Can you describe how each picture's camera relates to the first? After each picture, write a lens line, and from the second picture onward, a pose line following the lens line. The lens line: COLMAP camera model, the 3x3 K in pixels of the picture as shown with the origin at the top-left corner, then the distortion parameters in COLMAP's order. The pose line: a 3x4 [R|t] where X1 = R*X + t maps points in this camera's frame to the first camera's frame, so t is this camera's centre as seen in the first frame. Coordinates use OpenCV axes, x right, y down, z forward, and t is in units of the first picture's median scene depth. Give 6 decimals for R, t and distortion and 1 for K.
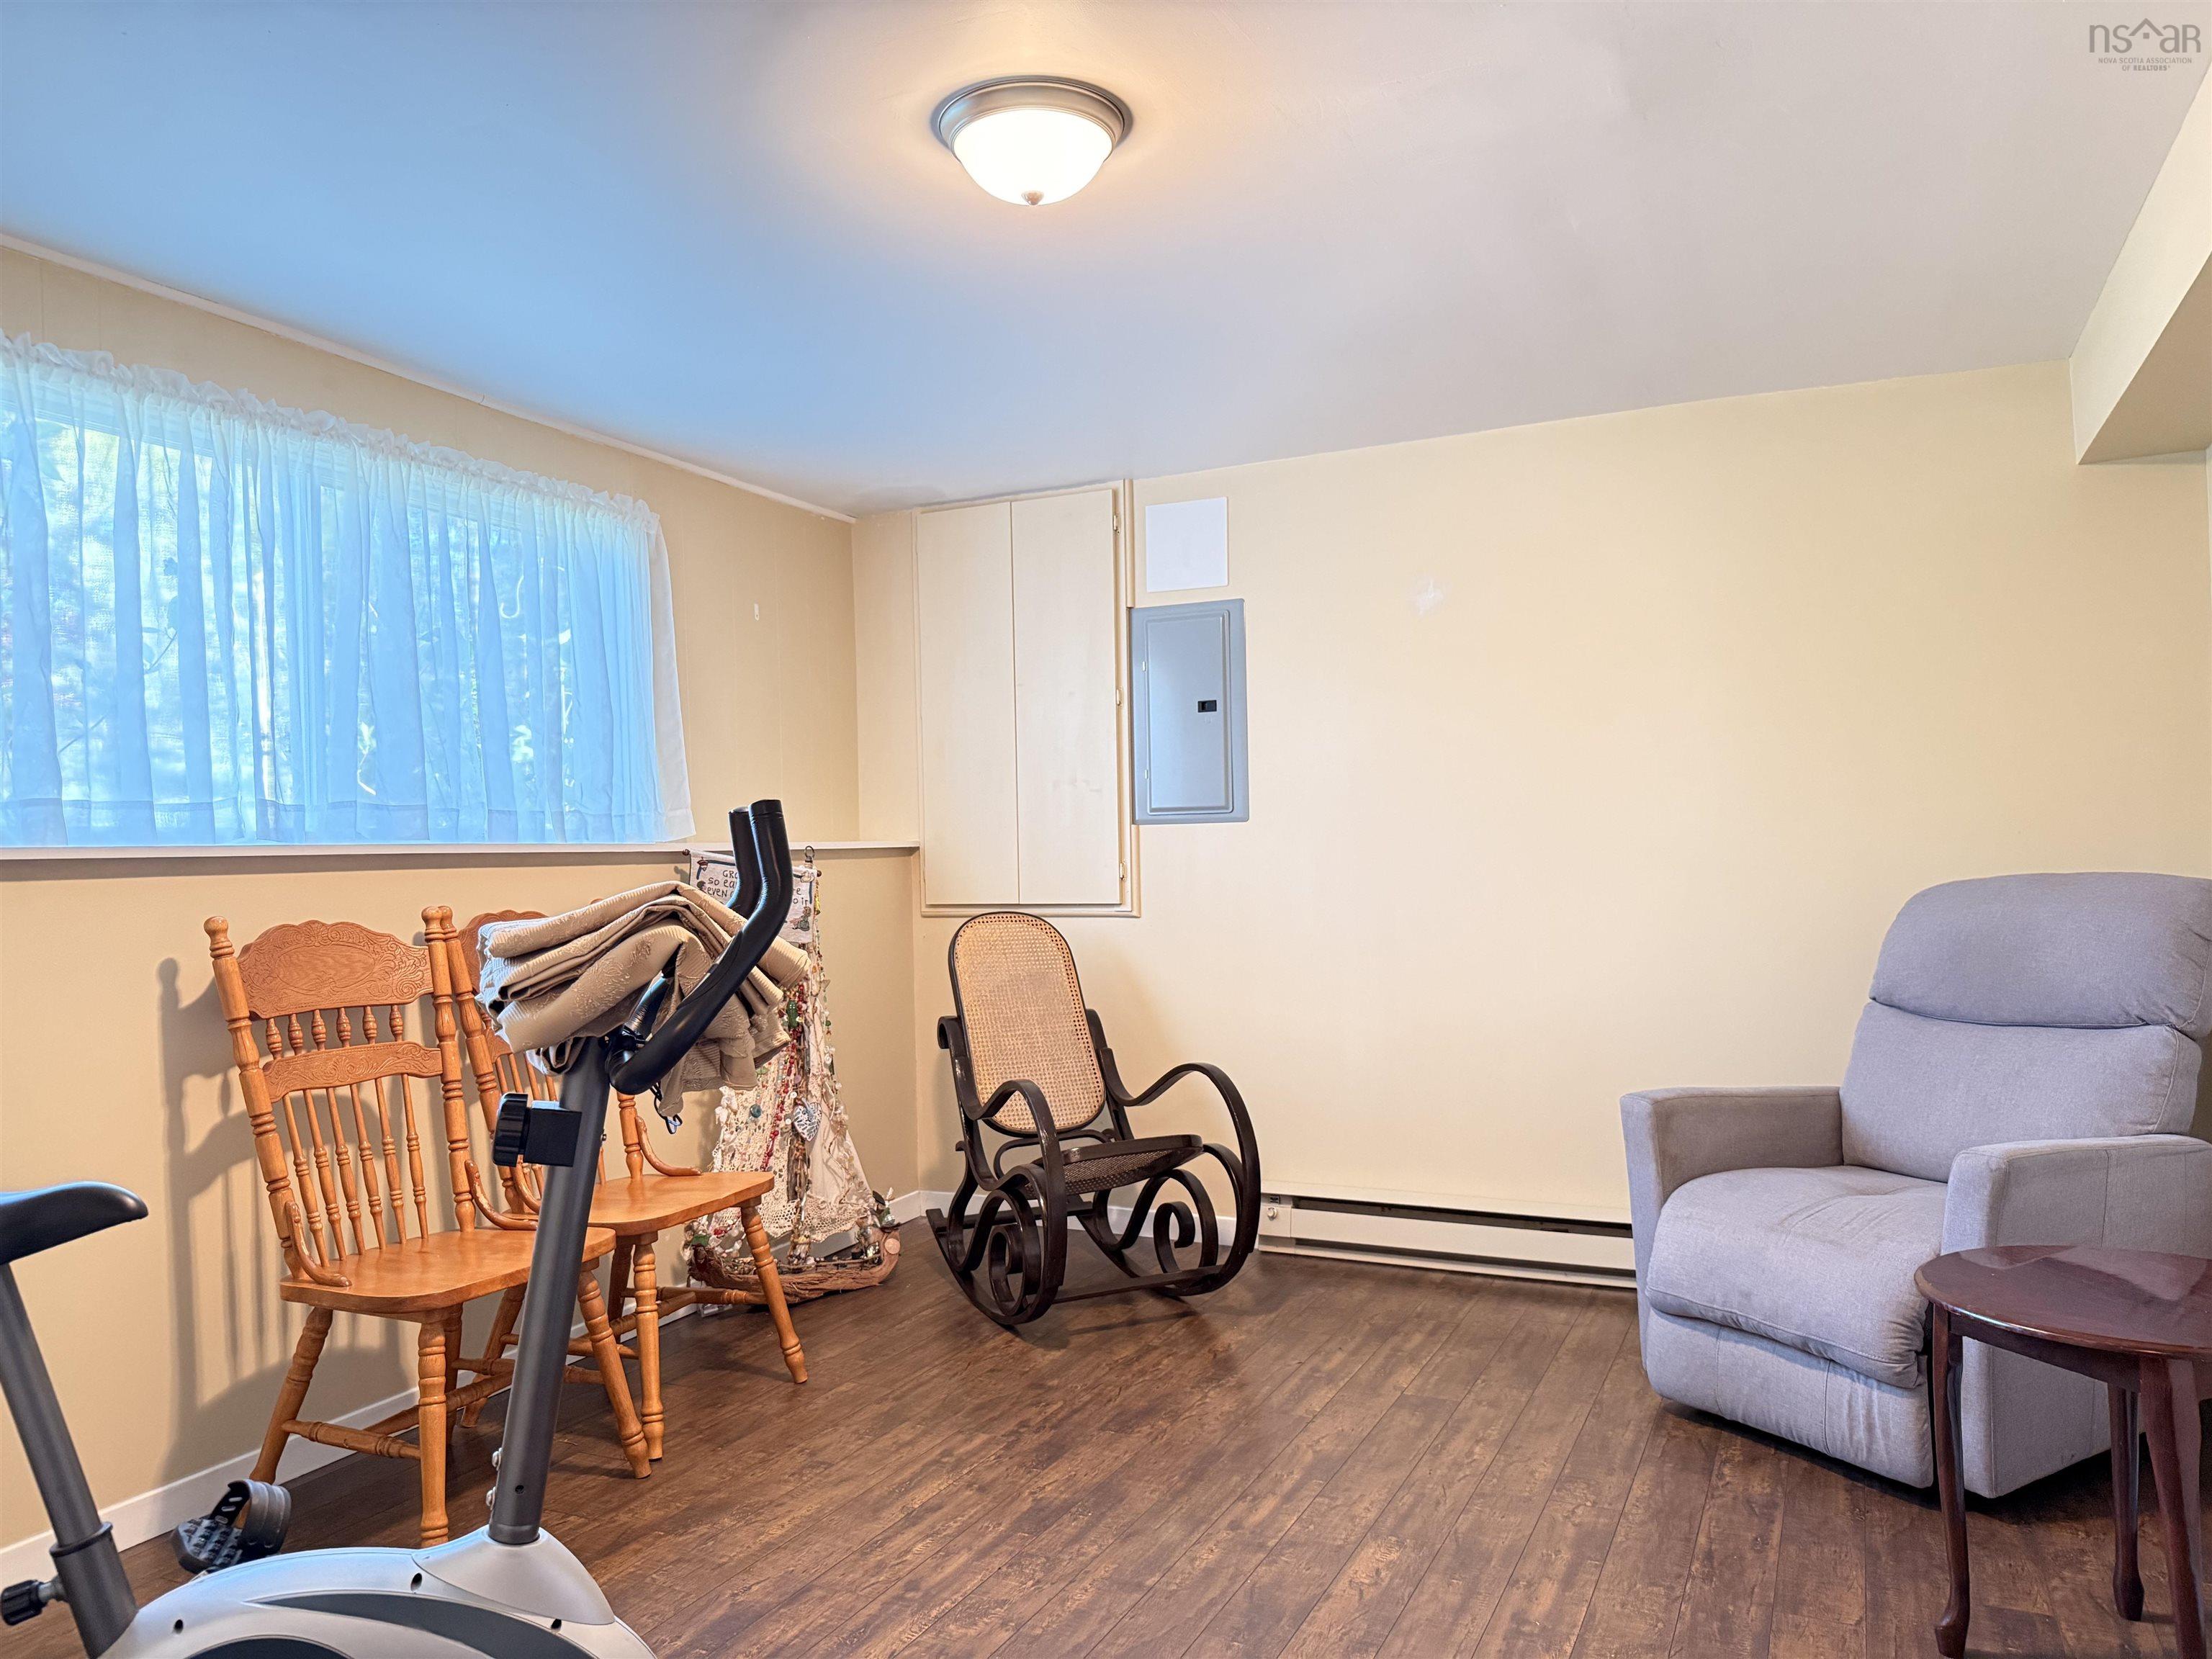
lens RADIAL K [[1566.1, 0, 1099.5], [0, 1566.1, 834.9], [0, 0, 1]] dist [0.000944, 0.000097]
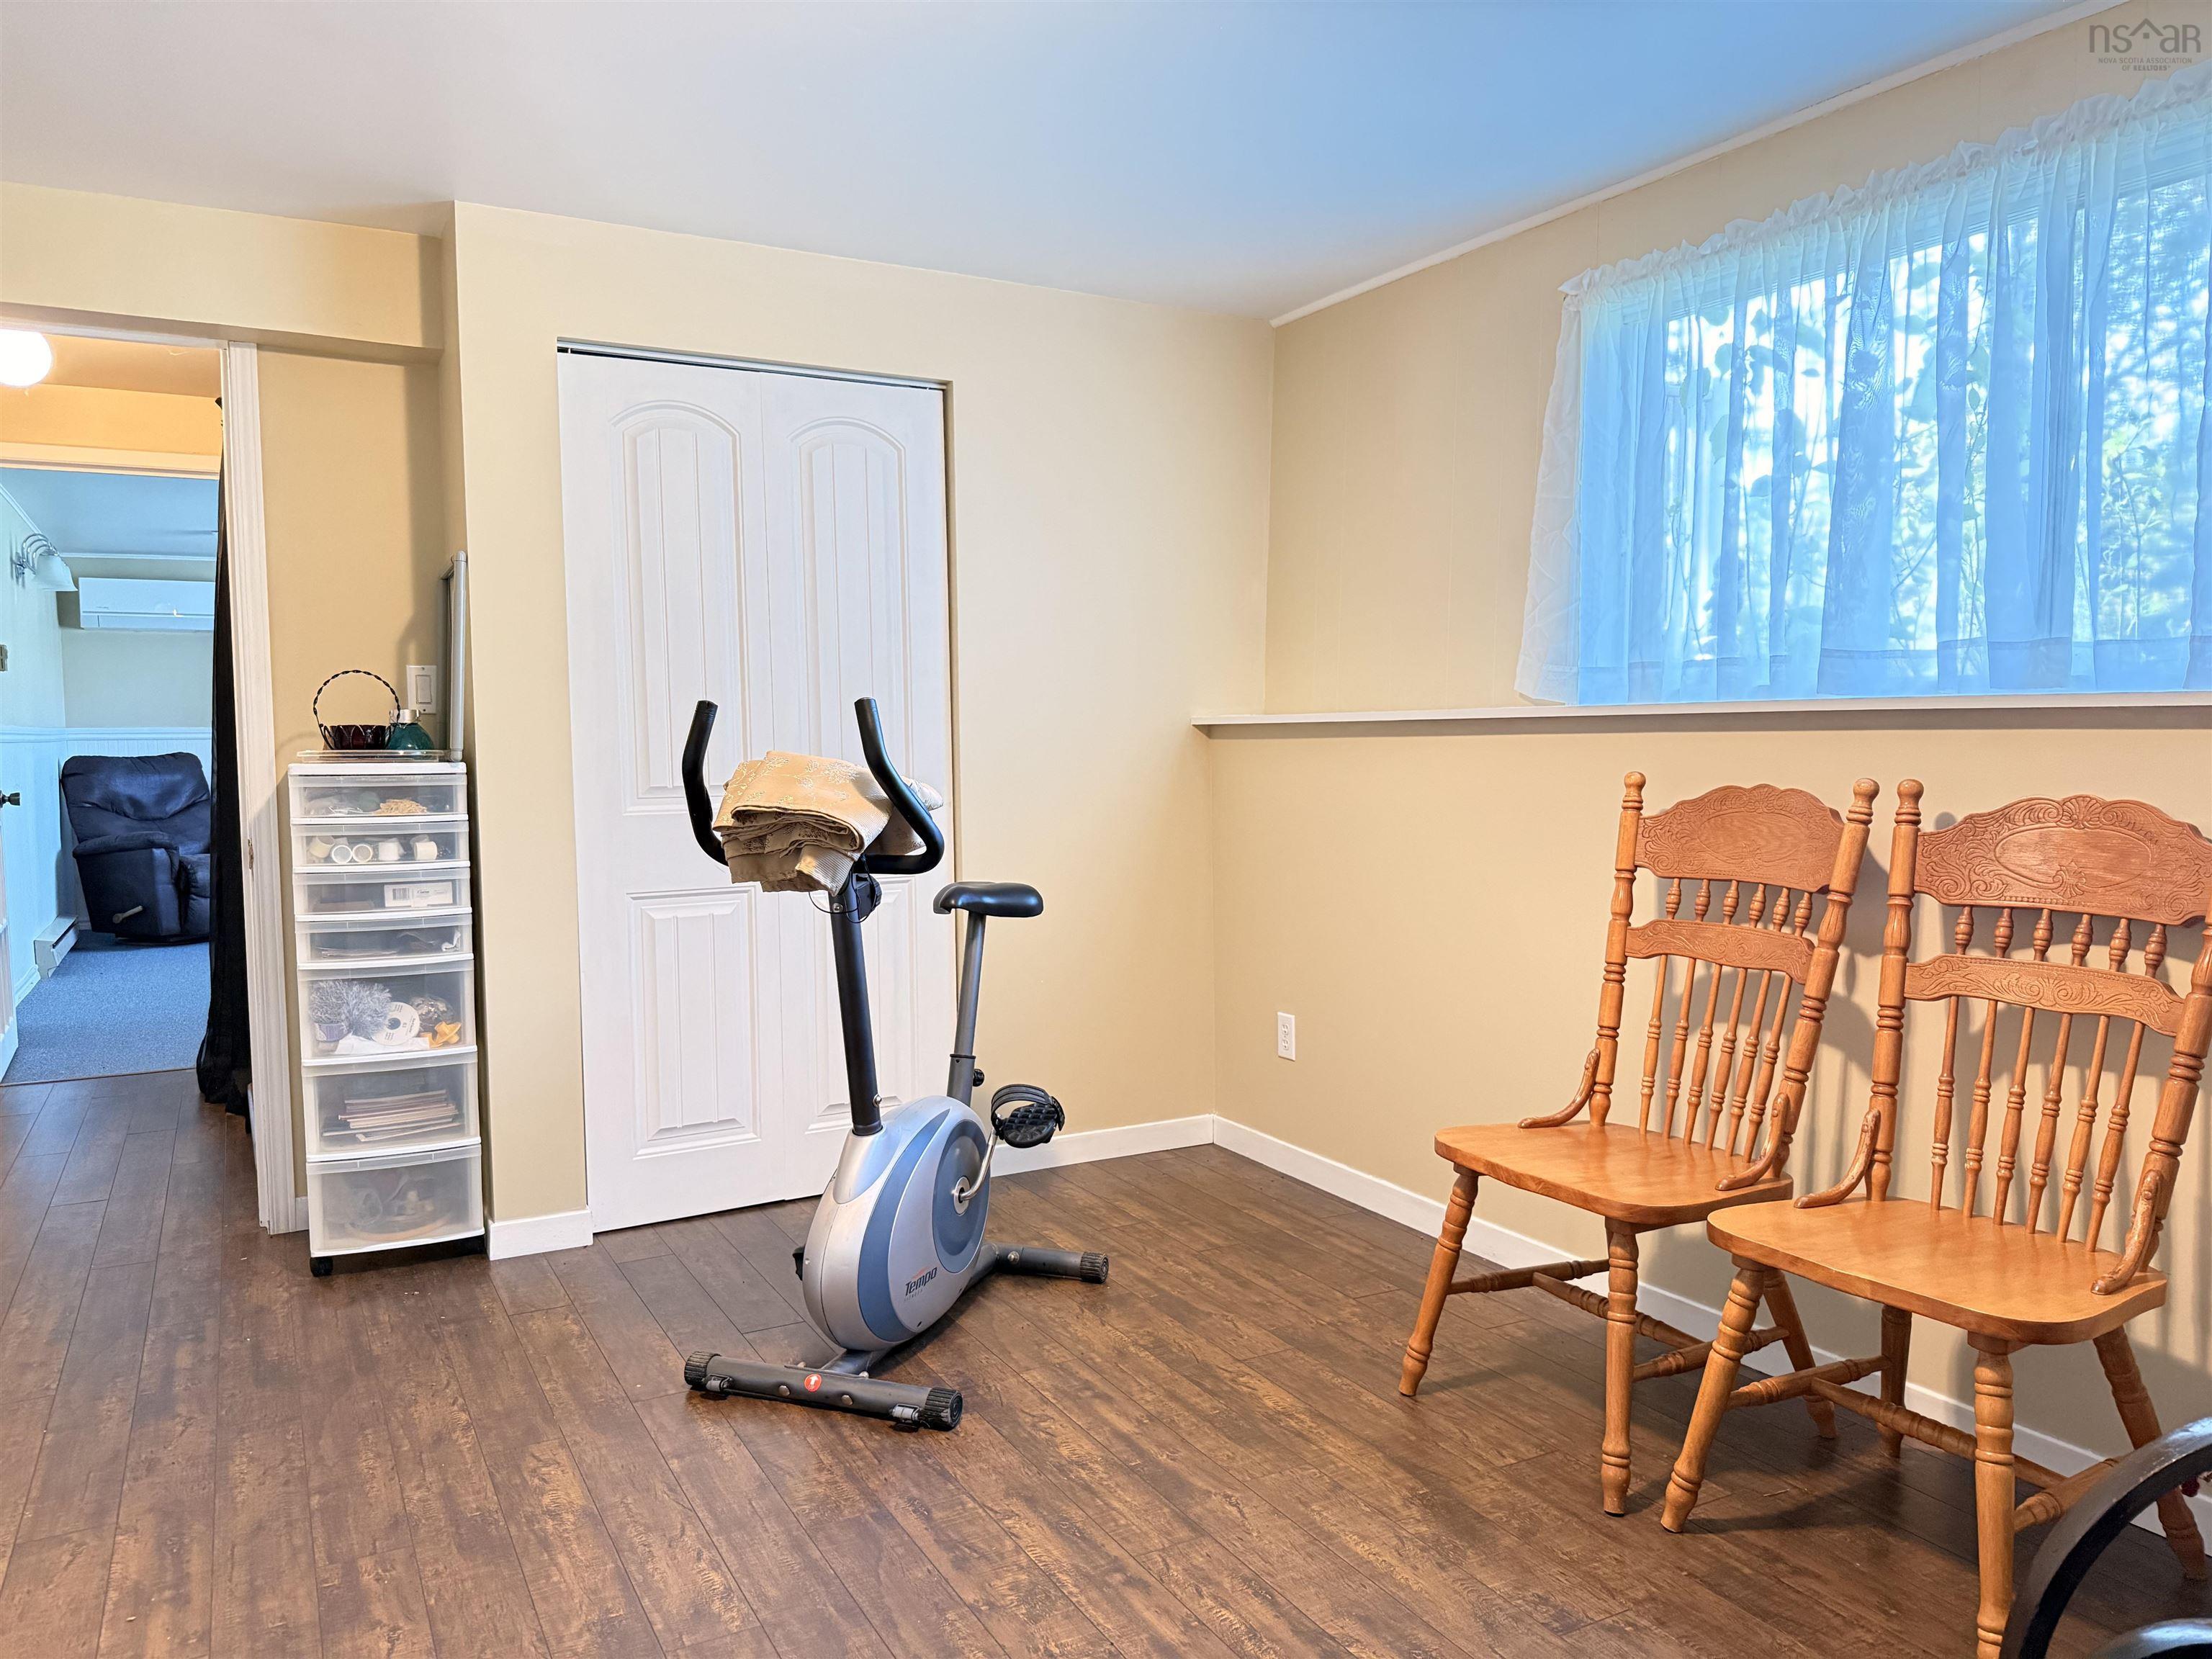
lens RADIAL K [[1566.1, 0, 1097.2], [0, 1566.1, 842.2], [0, 0, 1]] dist [0.000944, 0.000097]
pose [[-0.585535, 0.085891, -0.806084, 0.472806], [0.034889, 0.996120, 0.080796, 0.002403], [0.809896, 0.019186, -0.586259, 1.266386]]
